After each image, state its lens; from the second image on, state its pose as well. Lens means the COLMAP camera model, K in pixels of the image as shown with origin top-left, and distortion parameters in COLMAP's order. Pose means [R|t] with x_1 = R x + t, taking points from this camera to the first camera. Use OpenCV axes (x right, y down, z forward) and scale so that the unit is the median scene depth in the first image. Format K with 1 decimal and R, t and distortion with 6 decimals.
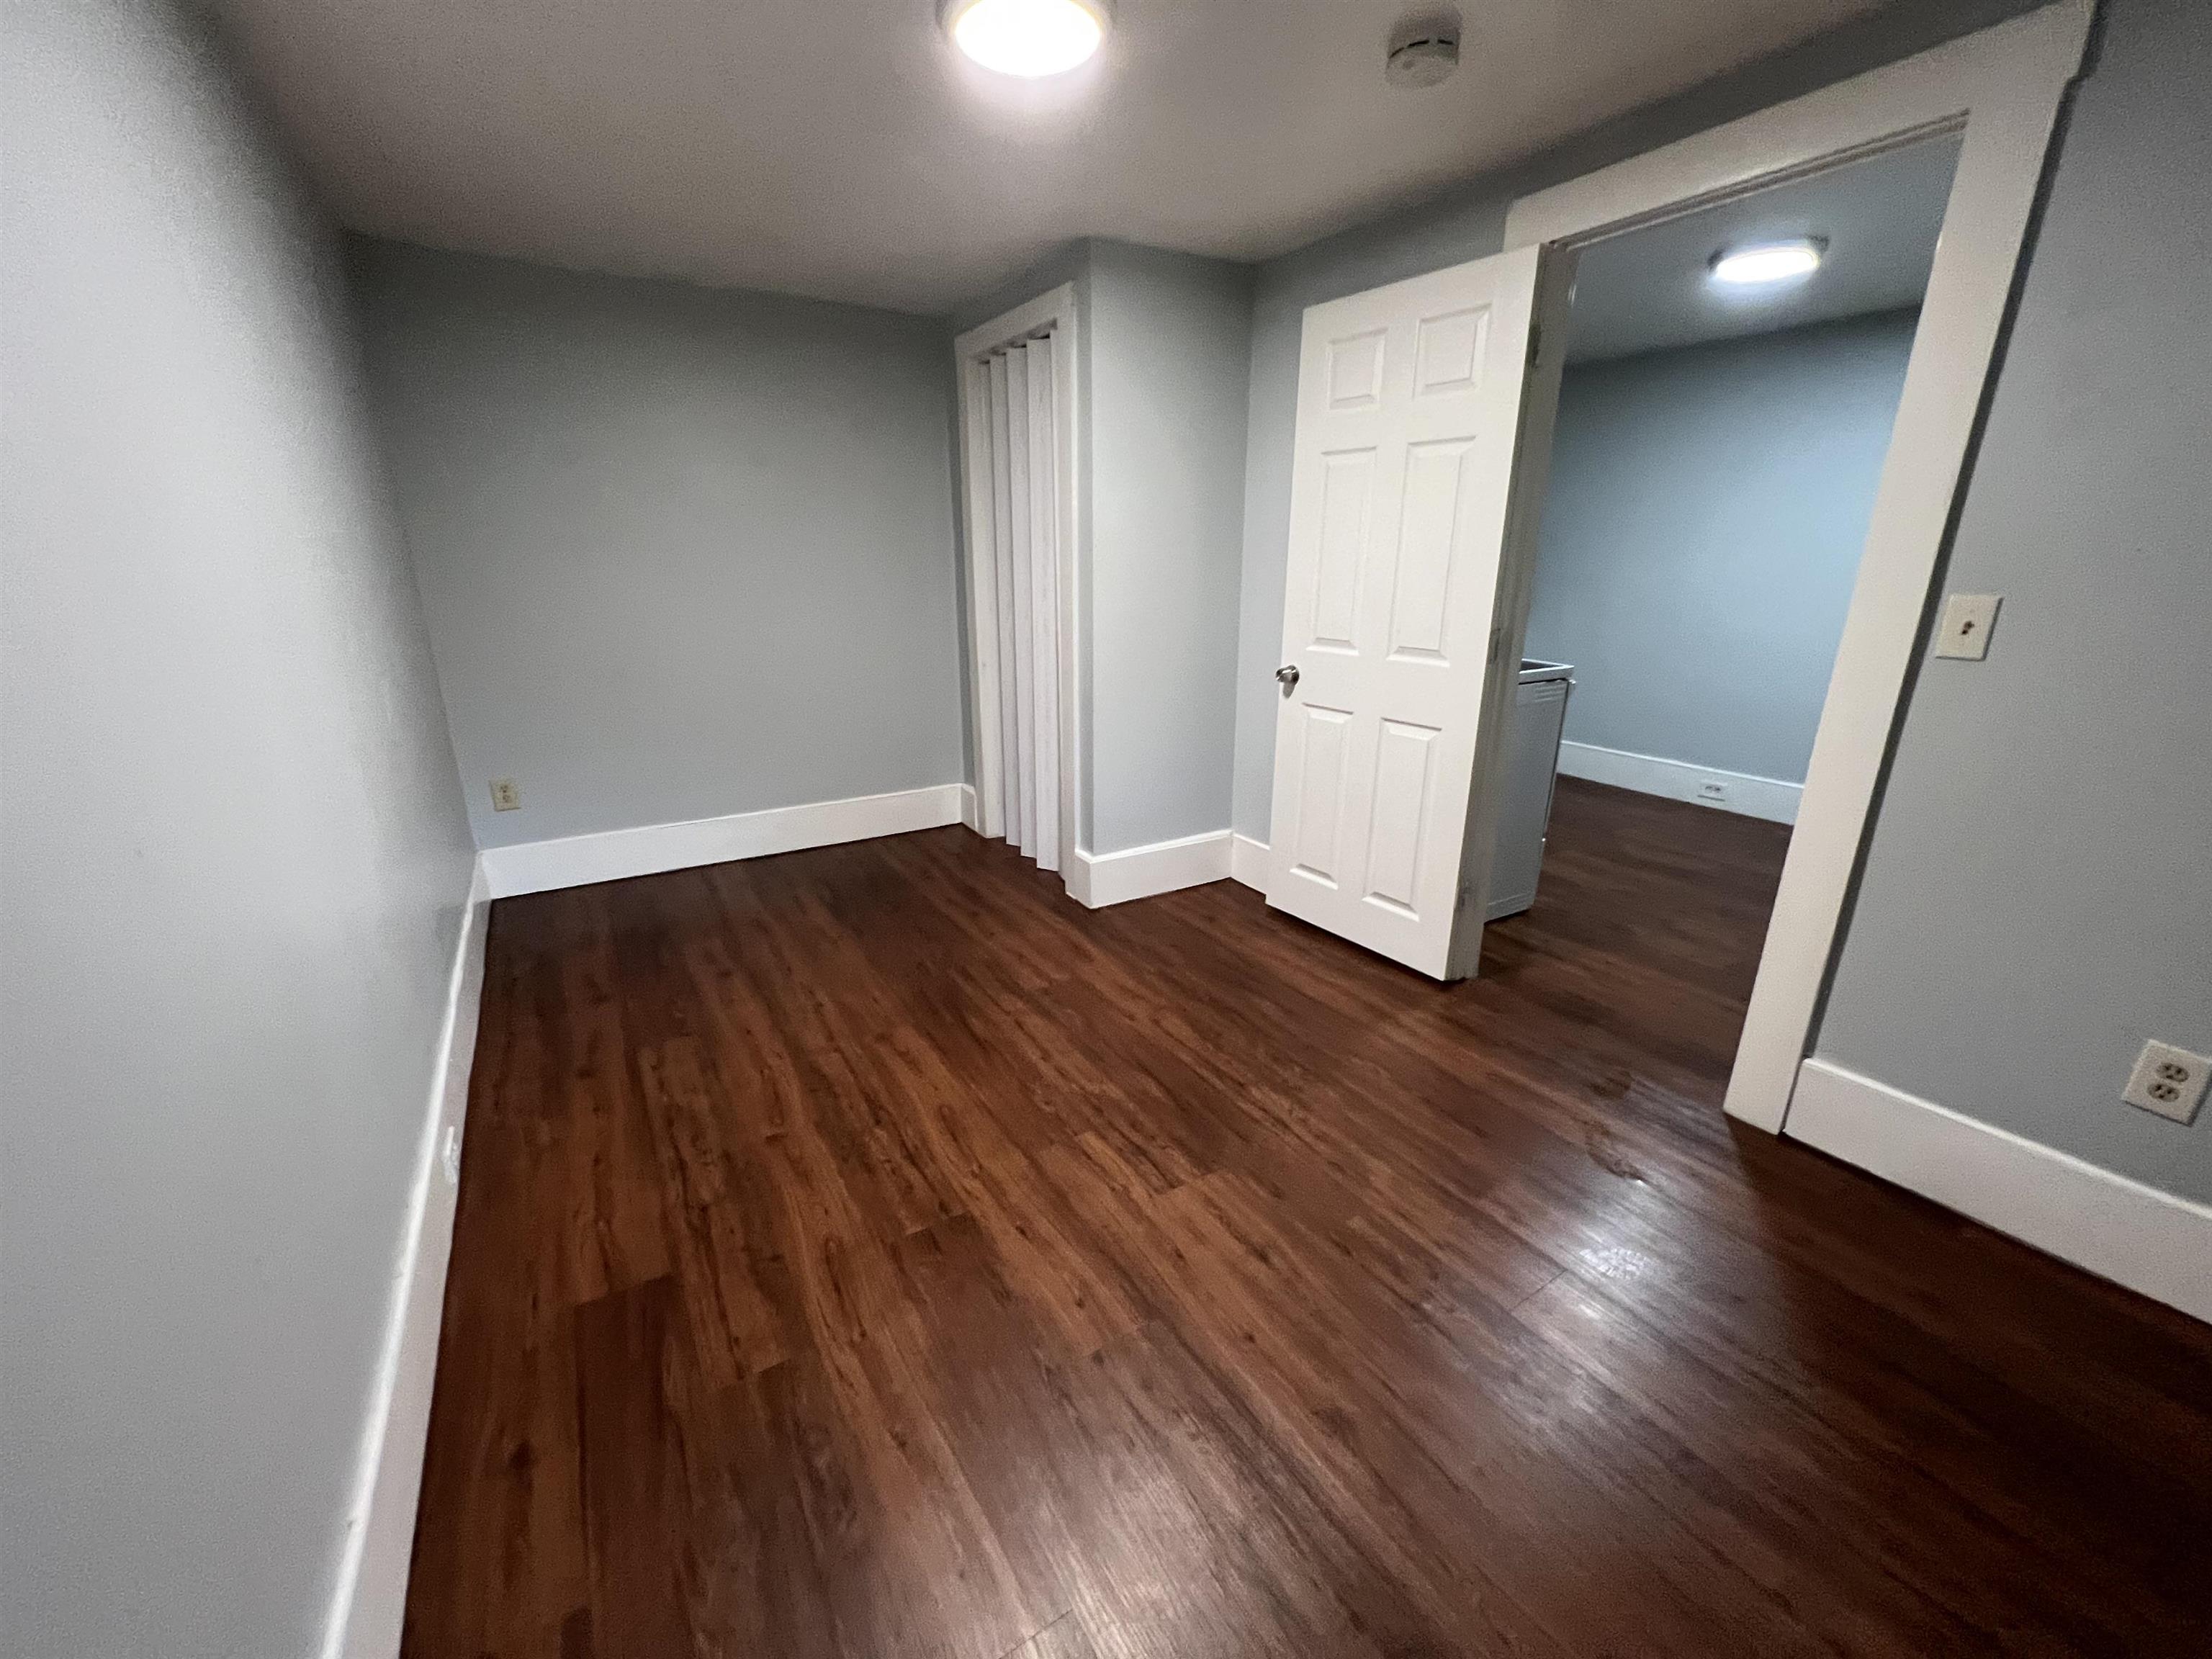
lens RADIAL K [[886.6, 0, 1096.2], [0, 886.6, 820.6], [0, 0, 1]] dist [-0.000880, -0.000206]
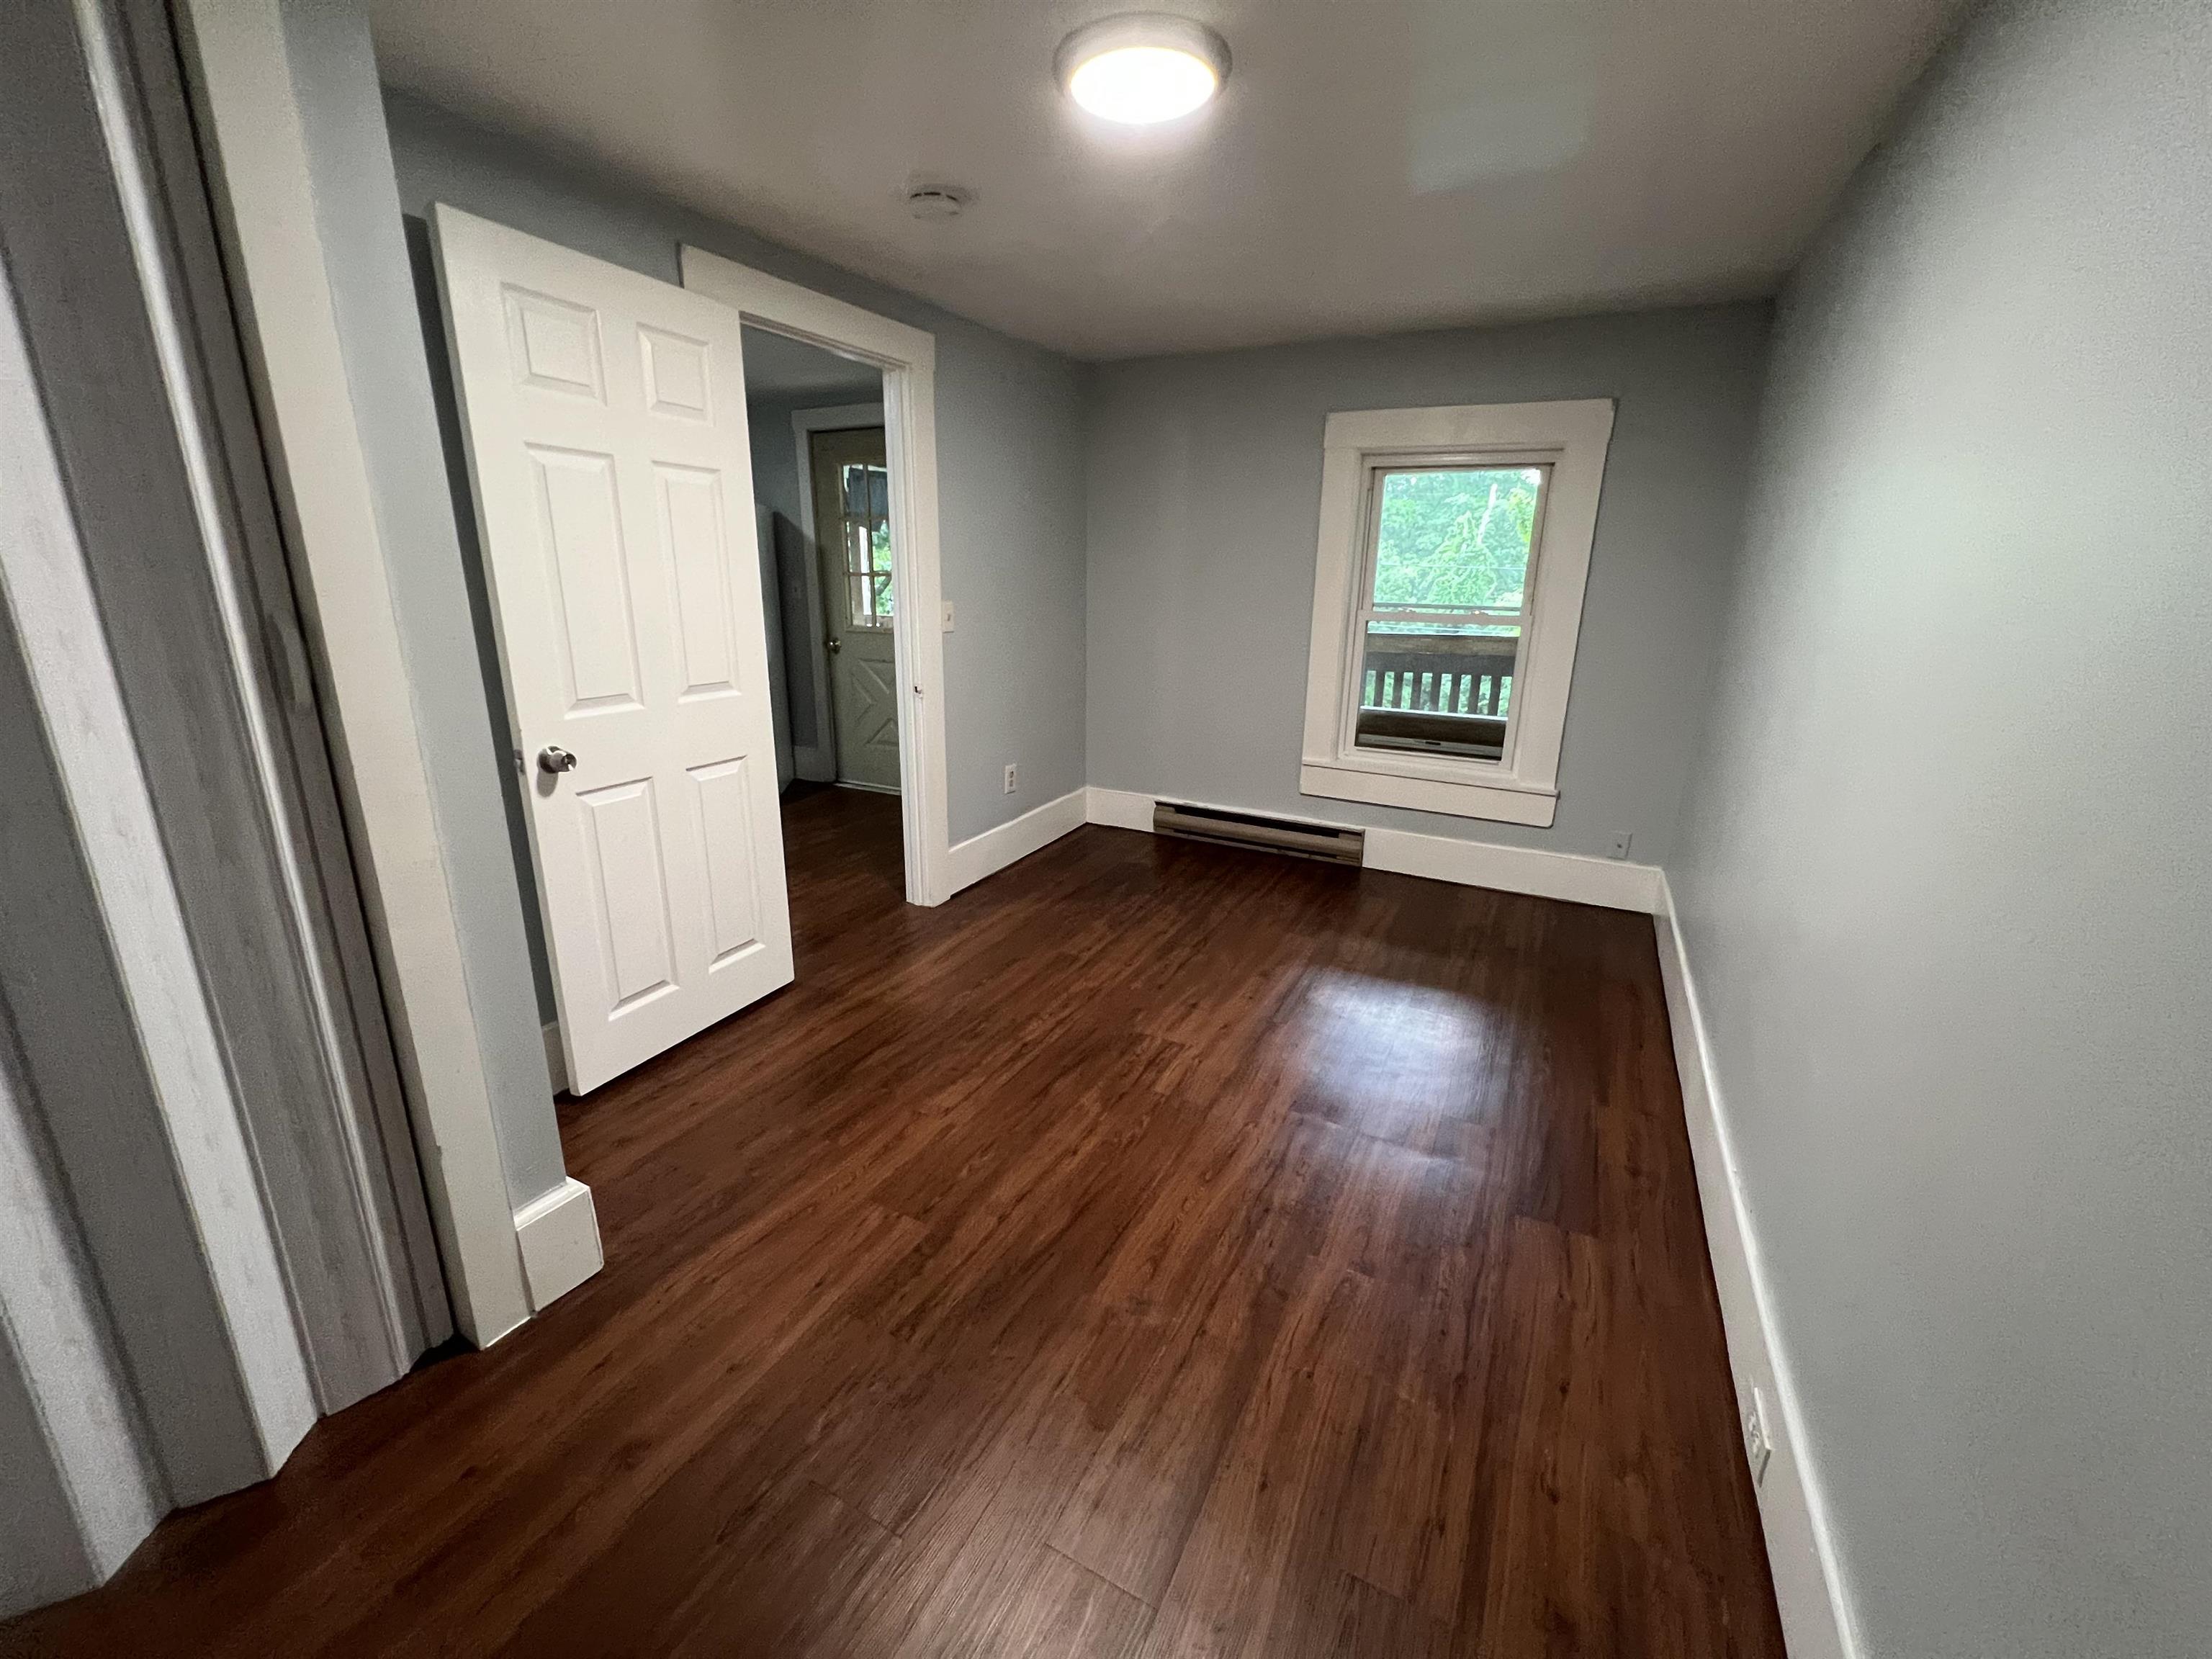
lens RADIAL K [[886.6, 0, 1096.2], [0, 886.6, 820.6], [0, 0, 1]] dist [-0.000880, -0.000206]
pose [[-0.510901, -0.236511, 0.826464, -0.691687], [0.237541, 0.885133, 0.400142, -0.360040], [-0.826169, 0.400752, -0.396035, 1.139162]]
